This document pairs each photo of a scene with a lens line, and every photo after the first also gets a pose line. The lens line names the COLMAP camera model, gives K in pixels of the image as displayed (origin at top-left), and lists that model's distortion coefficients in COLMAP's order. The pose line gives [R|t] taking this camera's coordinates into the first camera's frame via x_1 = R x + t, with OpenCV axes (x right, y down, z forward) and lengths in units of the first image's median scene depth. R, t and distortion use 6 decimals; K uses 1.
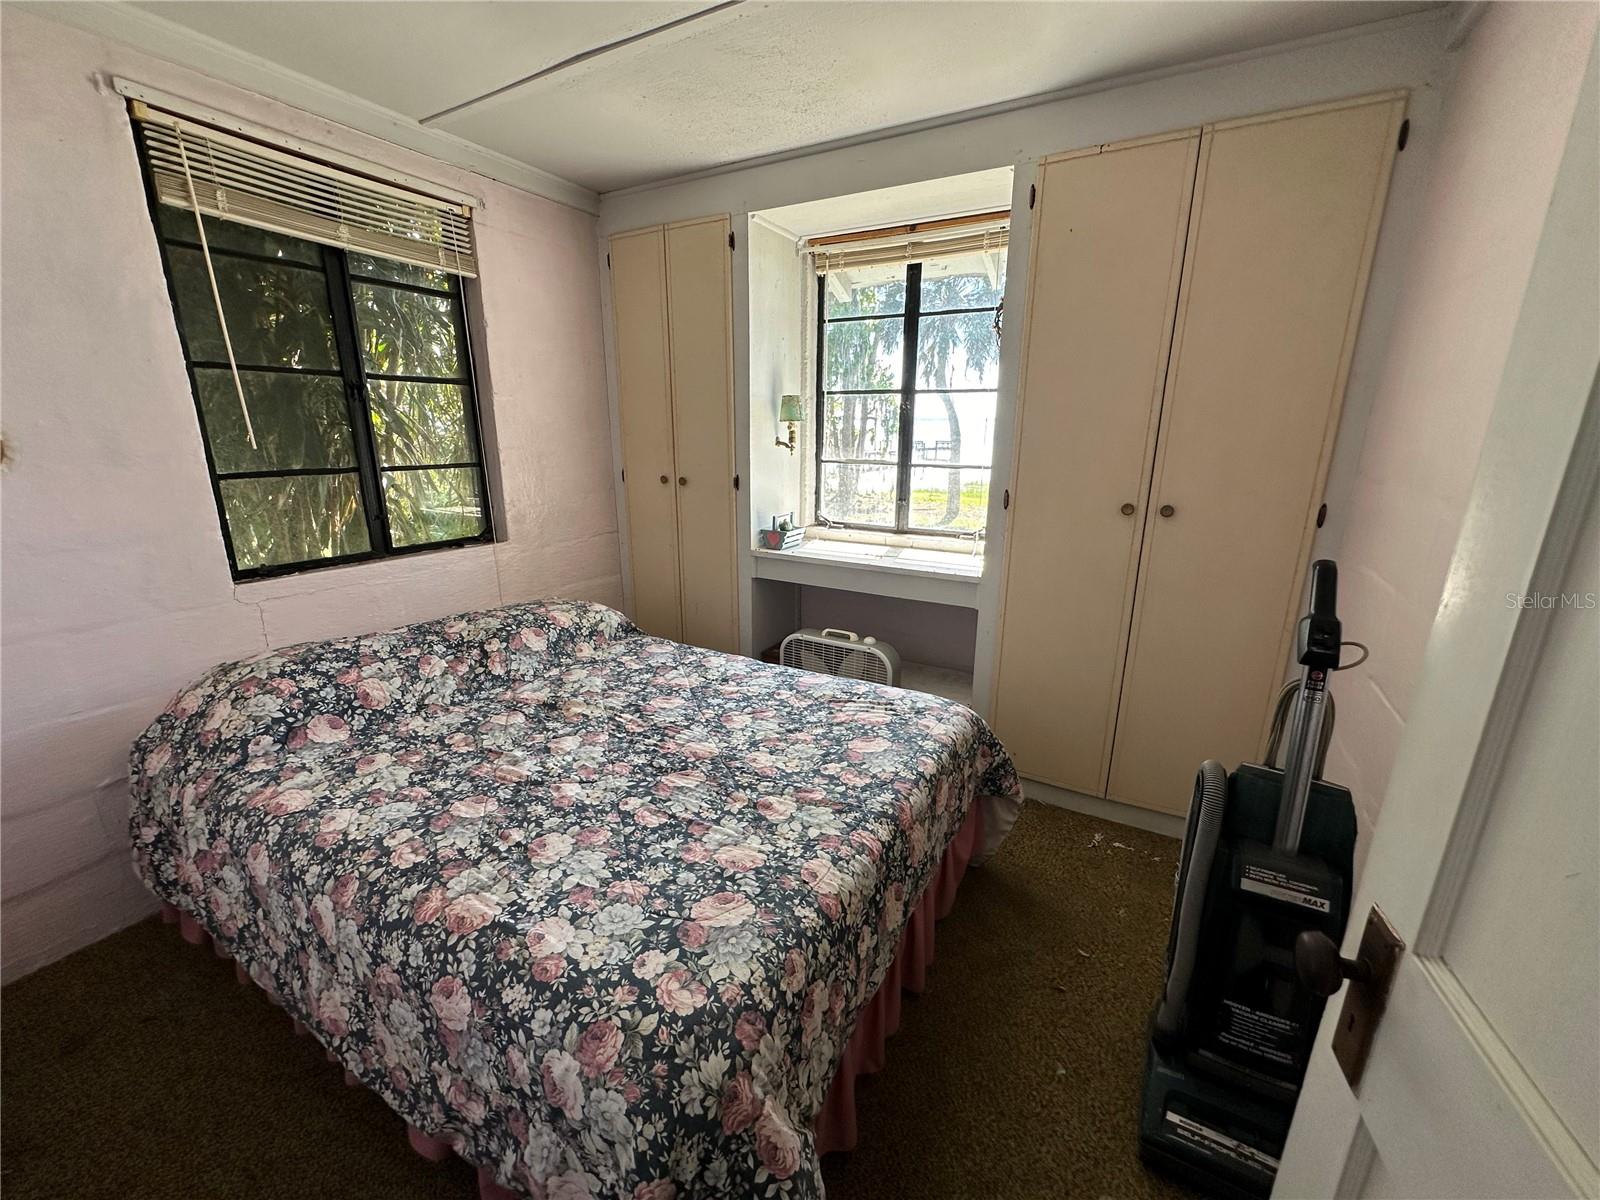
lens RADIAL K [[637.7, 0, 800.7], [0, 637.7, 598.8], [0, 0, 1]] dist [-0.003570, 0.000742]
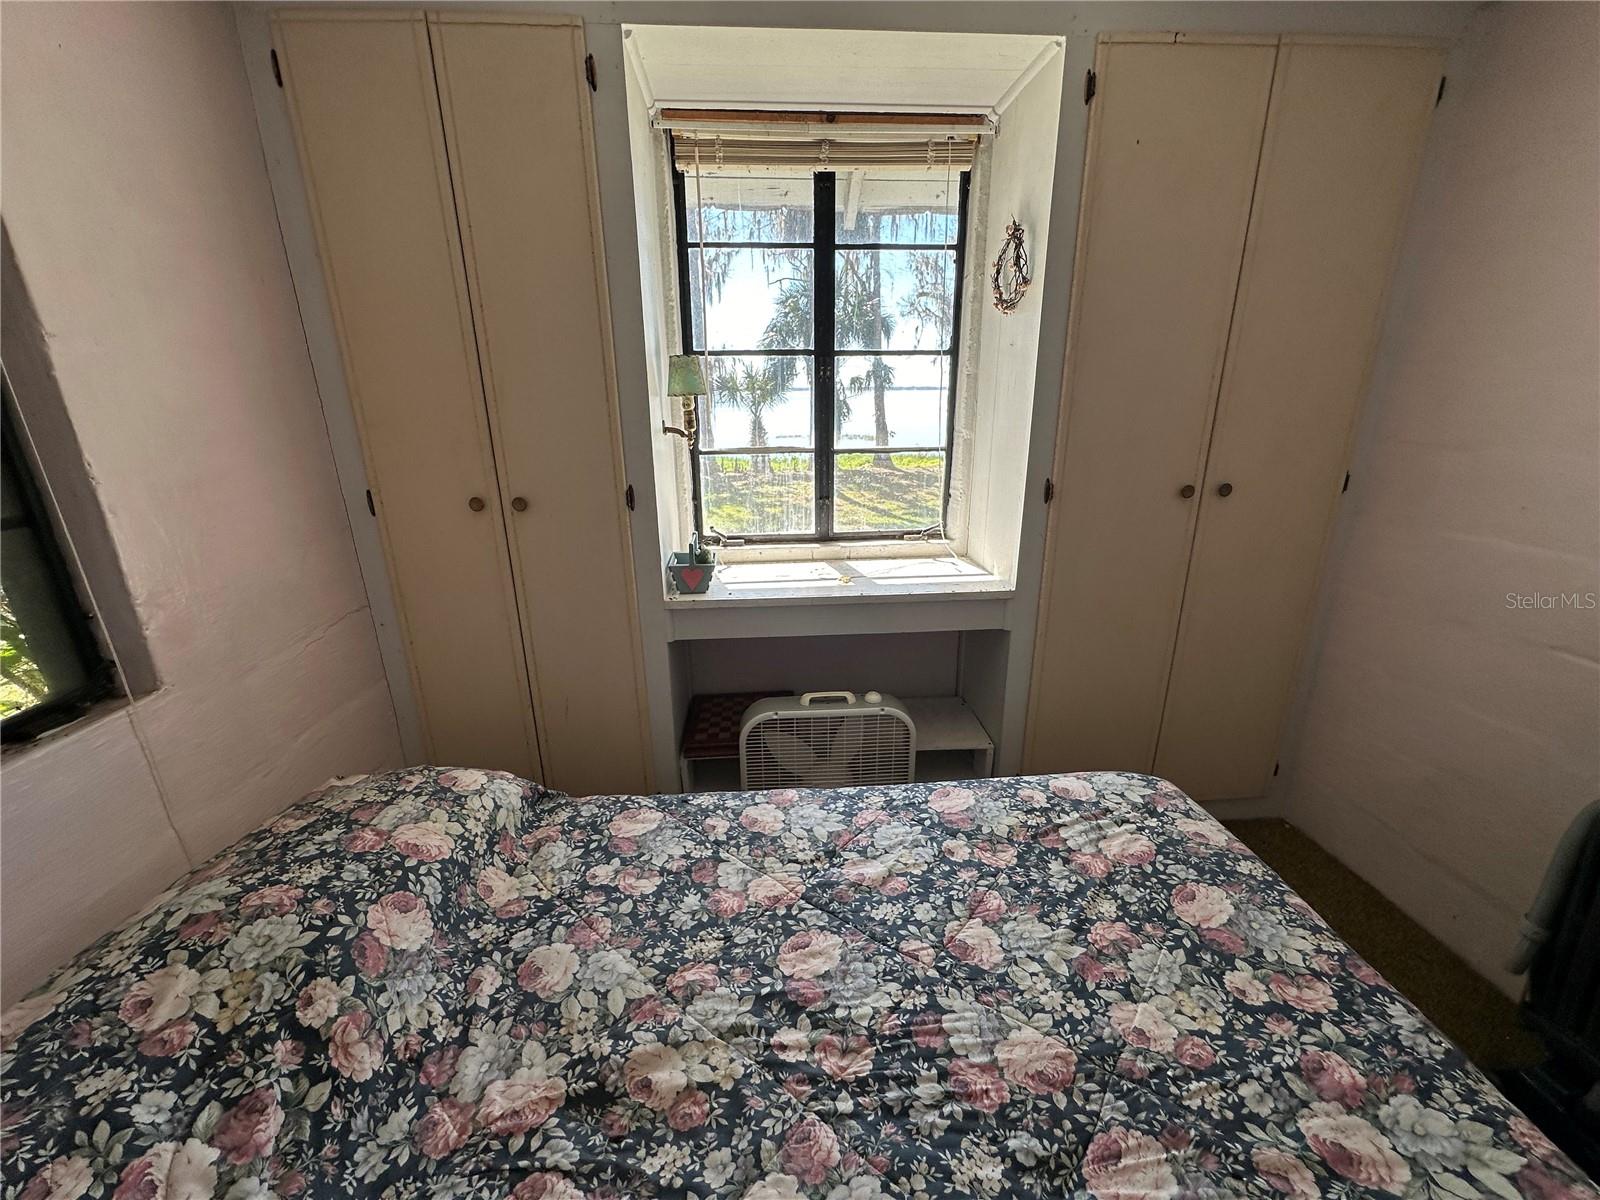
lens RADIAL K [[637.7, 0, 799.5], [0, 637.7, 598.6], [0, 0, 1]] dist [-0.003570, 0.000742]
pose [[0.835600, -0.180811, 0.518730, -0.377537], [0.159235, 0.983462, 0.086295, -0.143913], [-0.525754, 0.010492, 0.850572, 0.497217]]
